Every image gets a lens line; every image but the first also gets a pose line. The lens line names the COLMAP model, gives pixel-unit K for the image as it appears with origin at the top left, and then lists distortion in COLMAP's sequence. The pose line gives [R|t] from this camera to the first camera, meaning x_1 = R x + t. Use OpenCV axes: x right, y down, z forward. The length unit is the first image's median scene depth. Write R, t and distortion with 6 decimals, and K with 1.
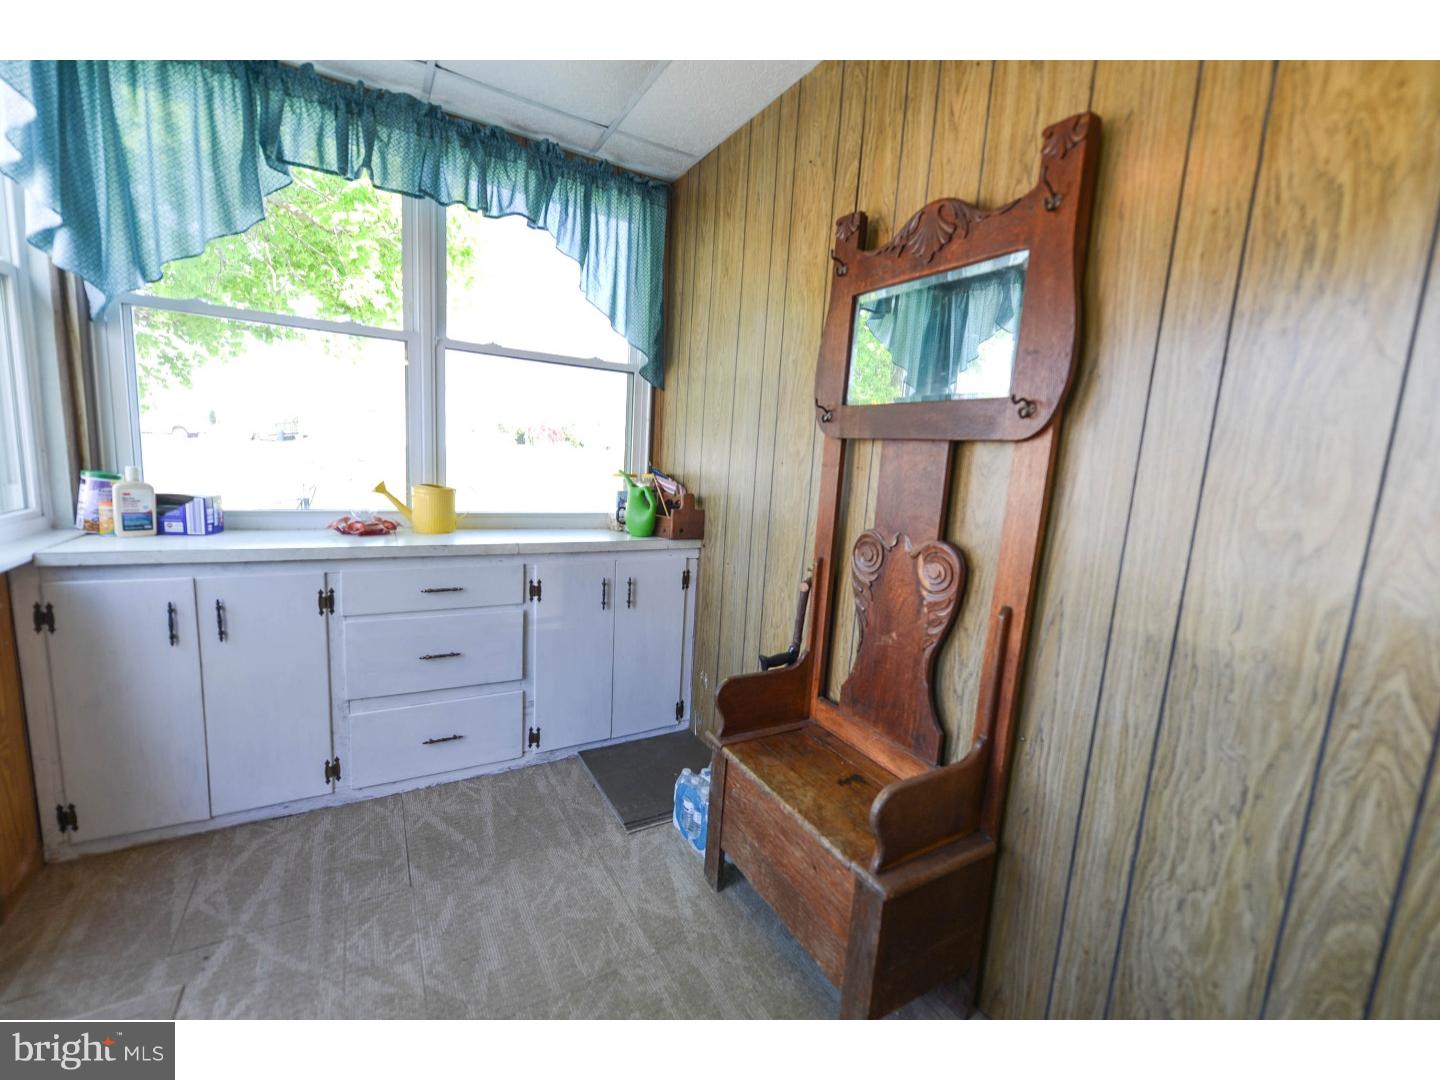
lens RADIAL K [[589.0, 0, 720.0], [0, 589.0, 540.0], [0, 0, 1]] dist [-0.000437, -0.000089]
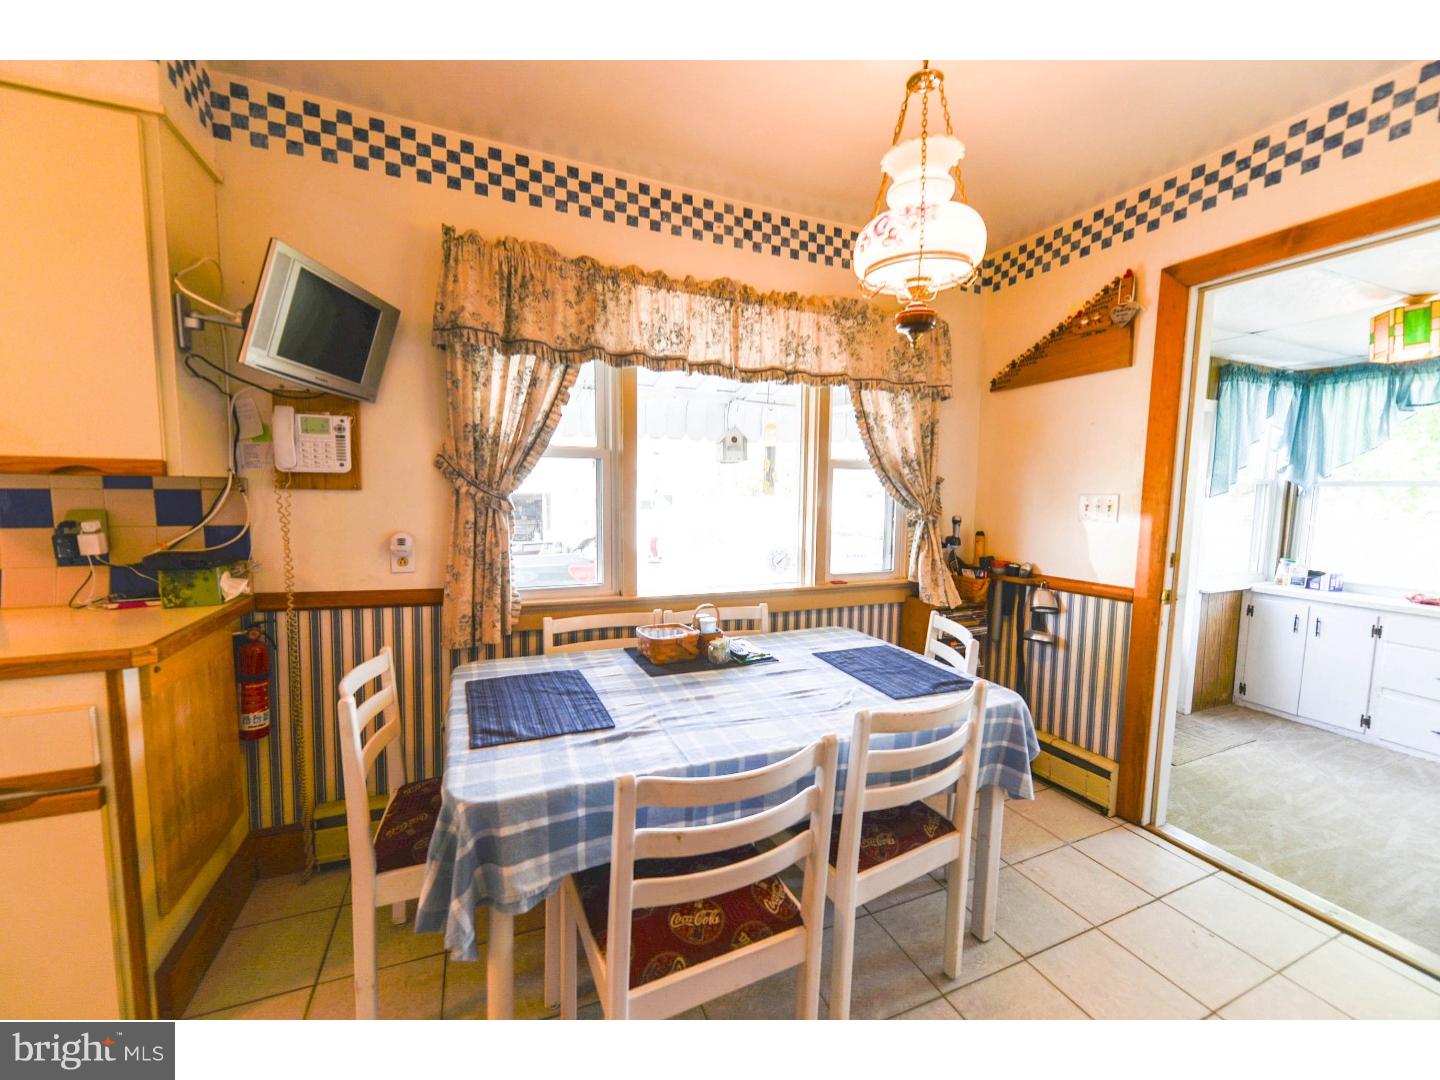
lens RADIAL K [[560.0, 0, 717.6], [0, 560.0, 541.8], [0, 0, 1]] dist [0.001312, -0.000394]
pose [[-0.133250, 0.025348, -0.990758, 1.466516], [-0.169007, 0.984449, 0.047917, 0.094460], [0.976566, 0.173830, -0.126894, -0.953474]]
